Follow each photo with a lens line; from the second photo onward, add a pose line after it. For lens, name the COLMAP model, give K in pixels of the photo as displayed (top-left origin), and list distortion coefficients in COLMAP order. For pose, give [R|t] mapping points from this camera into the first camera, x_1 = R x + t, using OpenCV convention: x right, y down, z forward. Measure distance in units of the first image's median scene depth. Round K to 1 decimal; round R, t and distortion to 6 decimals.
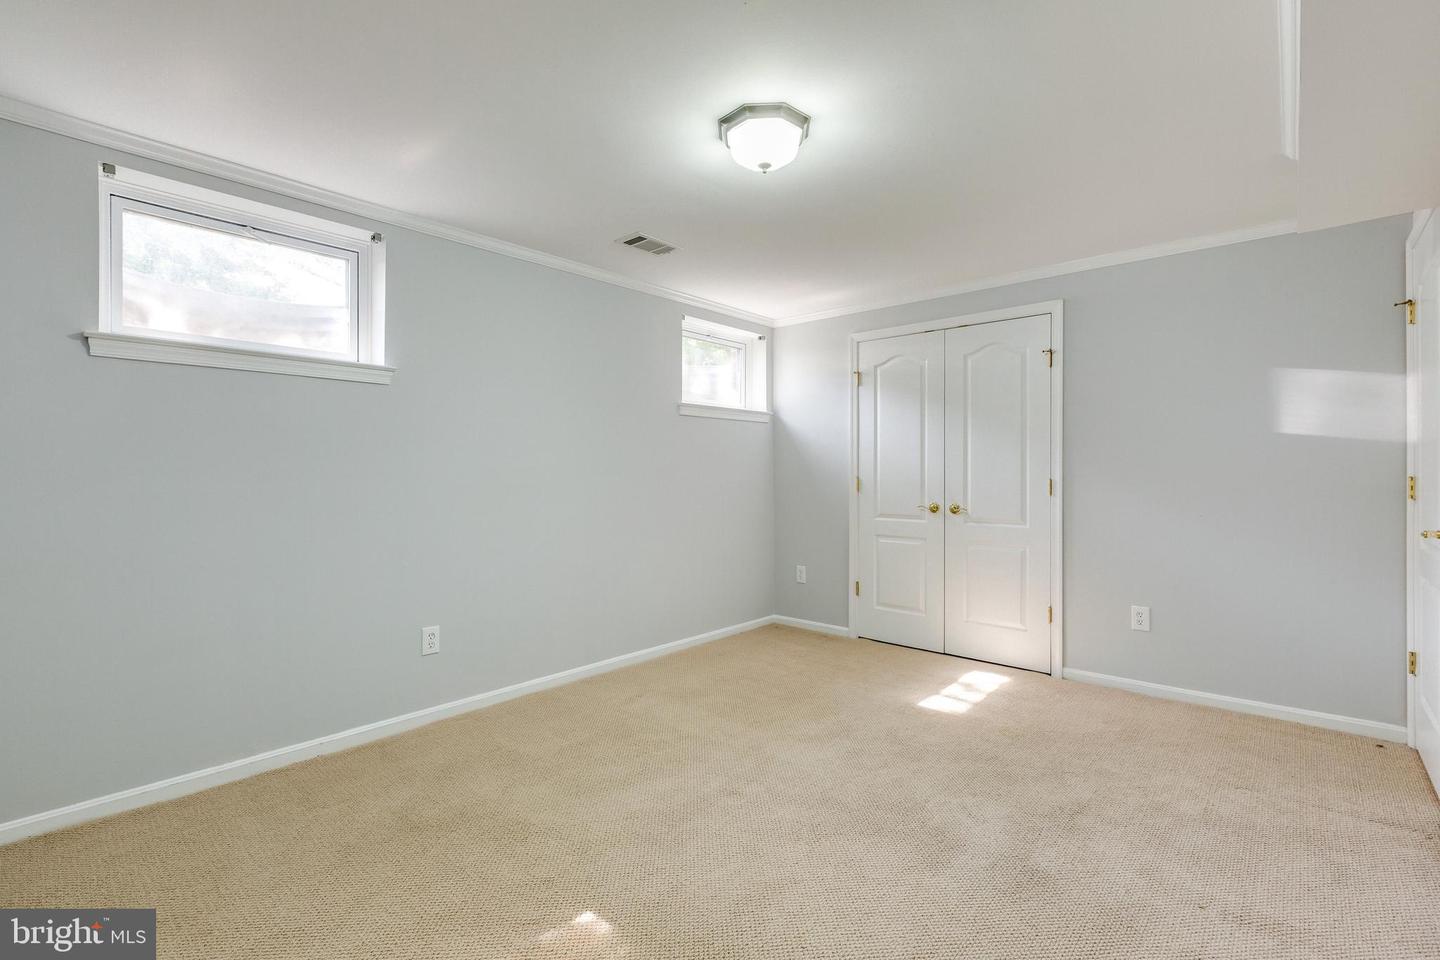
lens RADIAL K [[642.9, 0, 723.8], [0, 642.9, 472.0], [0, 0, 1]] dist [0.000973, -0.000577]
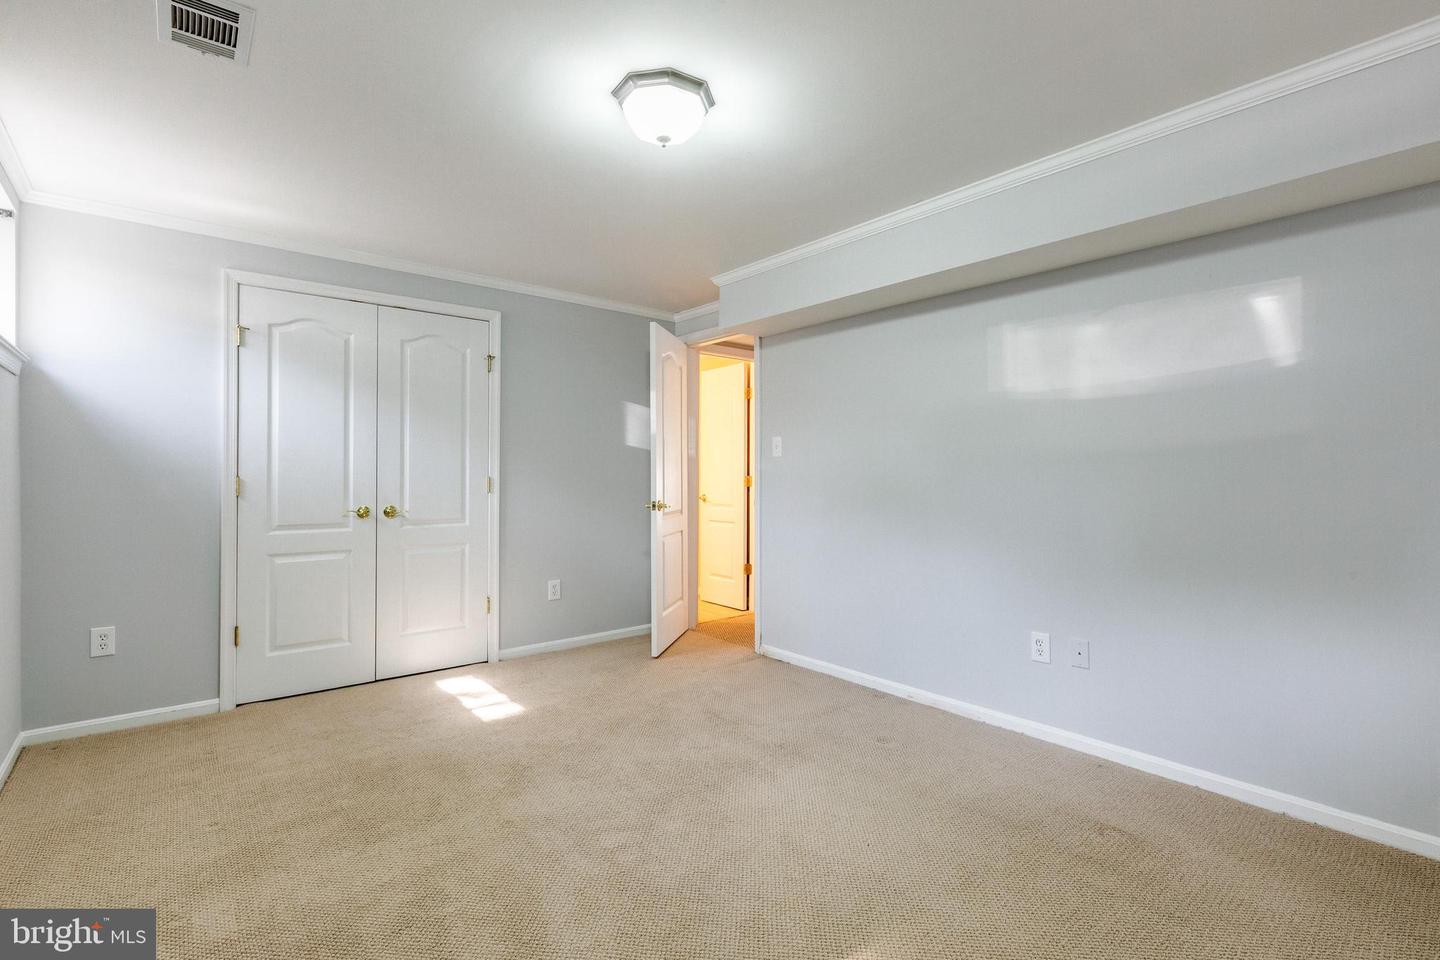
lens RADIAL K [[642.9, 0, 723.8], [0, 642.9, 472.0], [0, 0, 1]] dist [0.000973, -0.000577]
pose [[0.176004, 0.006208, 0.984370, -0.422237], [0.000188, 0.999980, -0.006340, 0.008552], [-0.984389, 0.001301, 0.176000, 0.388080]]
